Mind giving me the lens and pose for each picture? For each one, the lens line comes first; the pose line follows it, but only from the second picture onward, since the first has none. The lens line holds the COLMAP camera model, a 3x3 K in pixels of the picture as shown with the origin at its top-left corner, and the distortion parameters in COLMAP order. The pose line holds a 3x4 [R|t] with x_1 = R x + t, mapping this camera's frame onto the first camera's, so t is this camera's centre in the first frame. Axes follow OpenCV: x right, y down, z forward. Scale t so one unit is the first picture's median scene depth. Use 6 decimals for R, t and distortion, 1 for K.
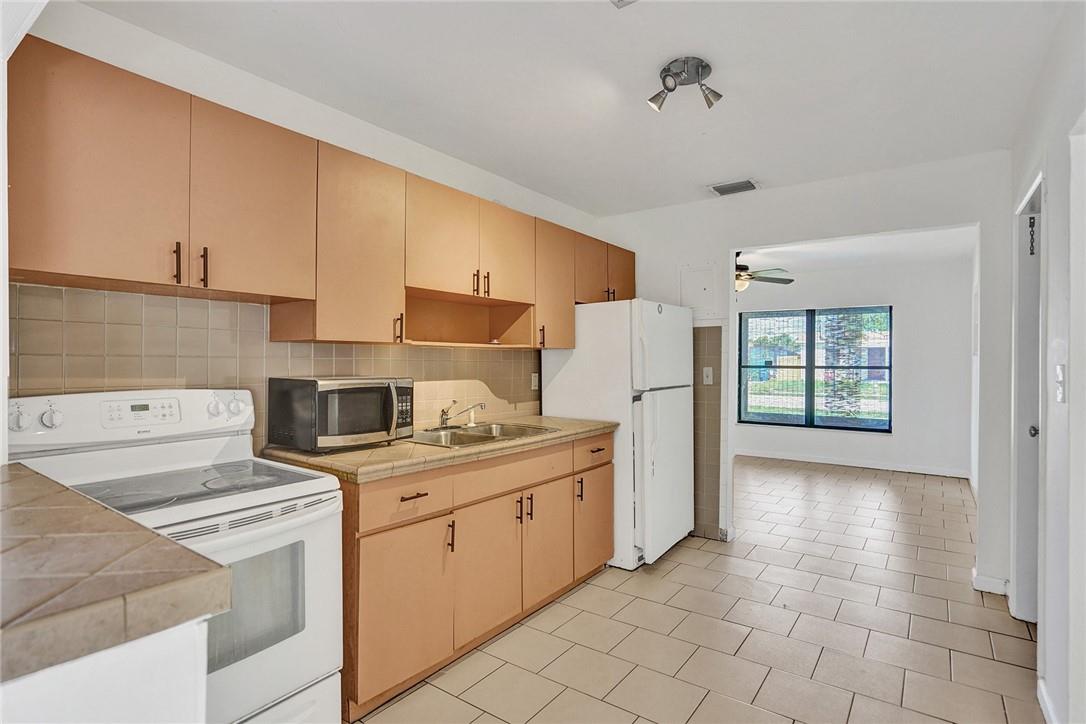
lens RADIAL K [[557.9, 0, 543.0], [0, 557.9, 362.0], [0, 0, 1]] dist [-0.036047, 0.000258]
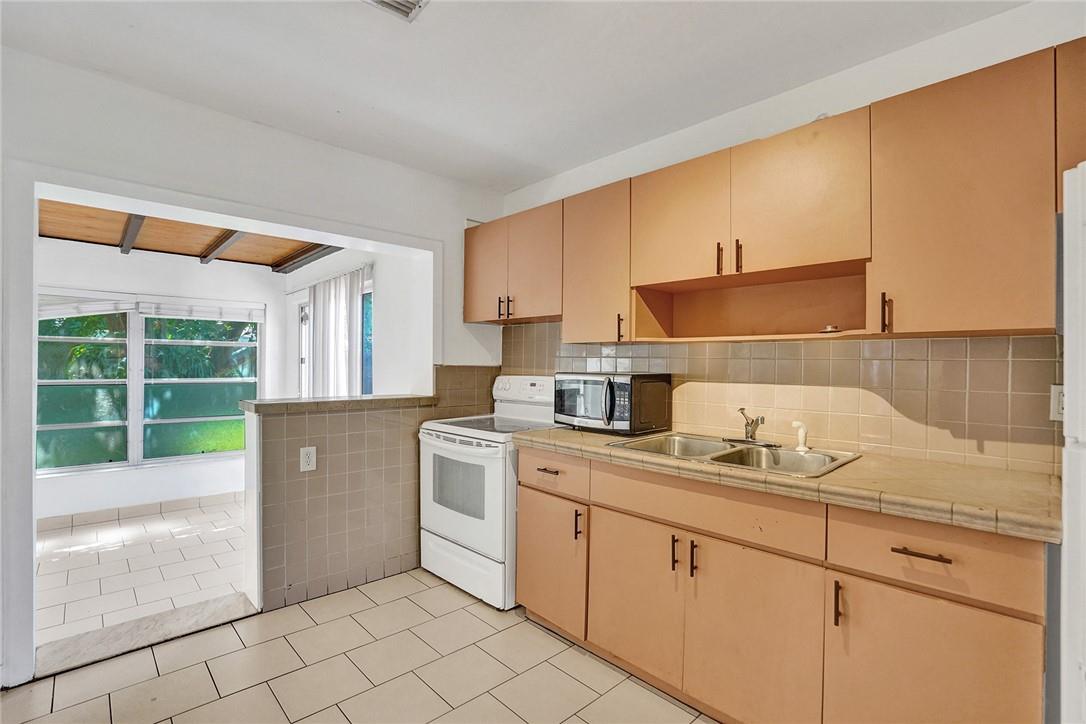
lens RADIAL K [[504.5, 0, 544.4], [0, 504.5, 365.1], [0, 0, 1]] dist [-0.032879, 0.000125]
pose [[-0.186470, -0.001134, -0.982460, 0.513909], [-0.009746, 0.999952, 0.000696, 0.008120], [0.982412, 0.009704, -0.186473, 0.731272]]
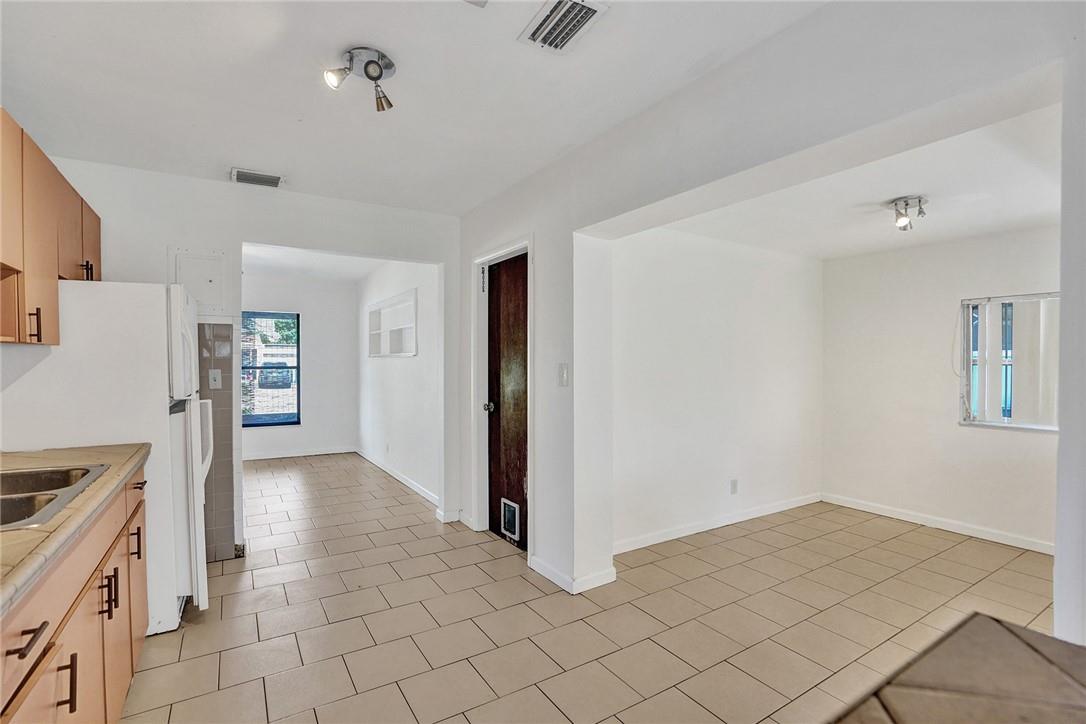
lens RADIAL K [[504.5, 0, 544.4], [0, 504.5, 365.1], [0, 0, 1]] dist [-0.032879, 0.000125]
pose [[0.359891, -0.009836, 0.932943, -0.296662], [0.005237, 0.999950, 0.008523, -0.001659], [-0.932980, 0.001818, 0.359924, 0.261352]]
